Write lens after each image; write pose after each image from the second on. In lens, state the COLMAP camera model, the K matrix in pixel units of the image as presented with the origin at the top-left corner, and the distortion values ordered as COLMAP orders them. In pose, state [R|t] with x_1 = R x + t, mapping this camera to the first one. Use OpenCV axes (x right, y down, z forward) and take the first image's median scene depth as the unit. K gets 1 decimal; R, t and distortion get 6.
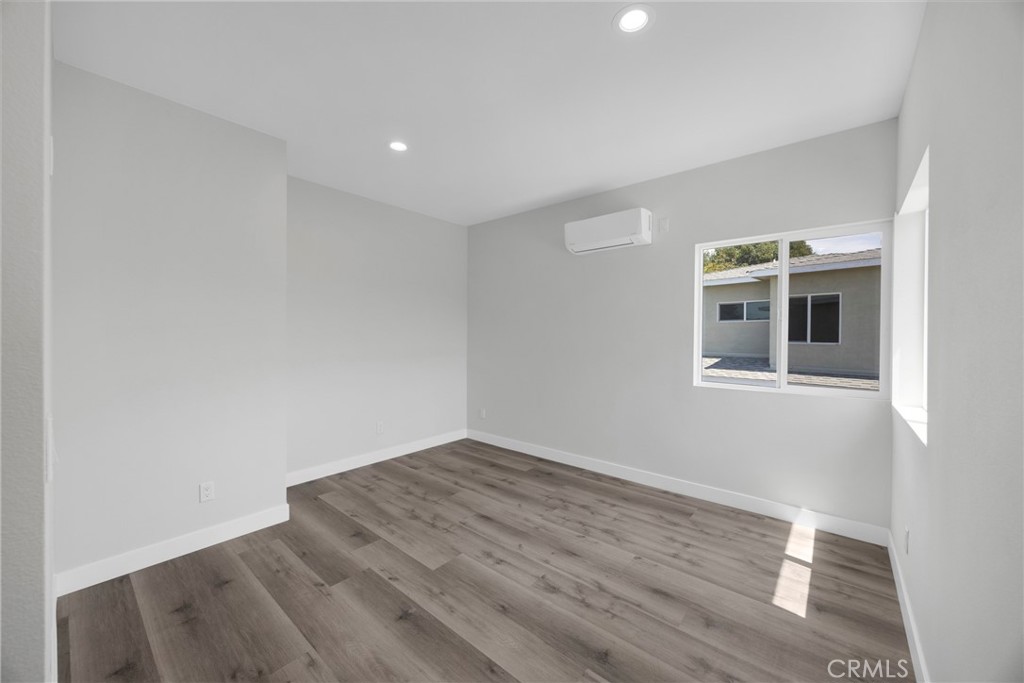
lens RADIAL K [[384.4, 0, 510.1], [0, 384.4, 336.8], [0, 0, 1]] dist [-0.006184, -0.000085]
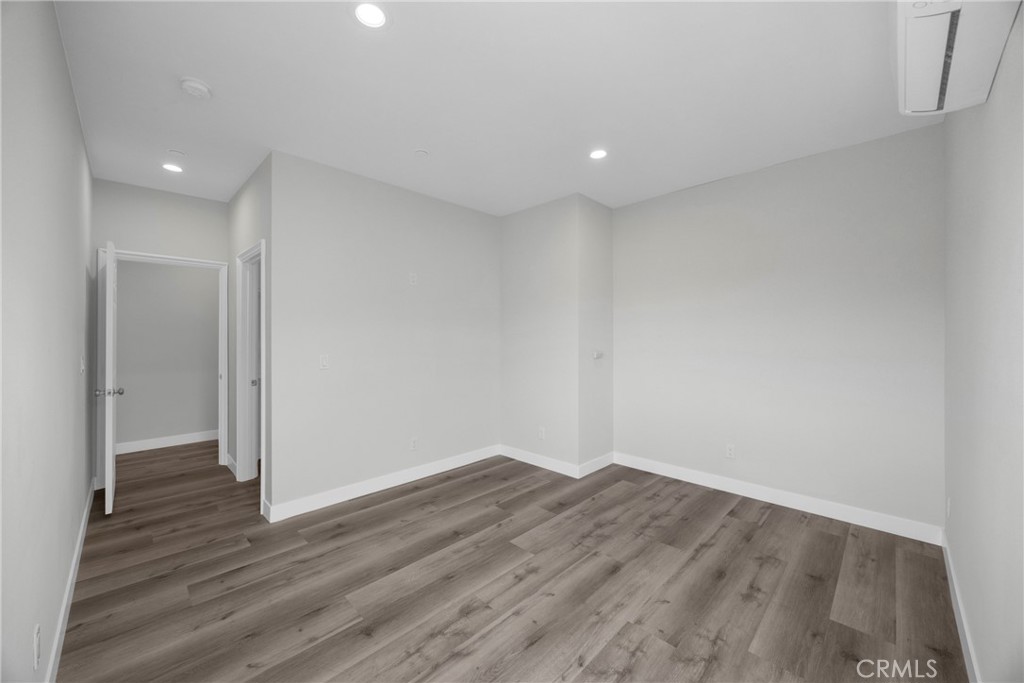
lens RADIAL K [[384.4, 0, 510.1], [0, 384.4, 336.8], [0, 0, 1]] dist [-0.006184, -0.000085]
pose [[-0.078809, -0.004831, -0.996878, 0.779576], [-0.008244, 0.999957, -0.004194, -0.002758], [0.996856, 0.007888, -0.078845, 0.888006]]
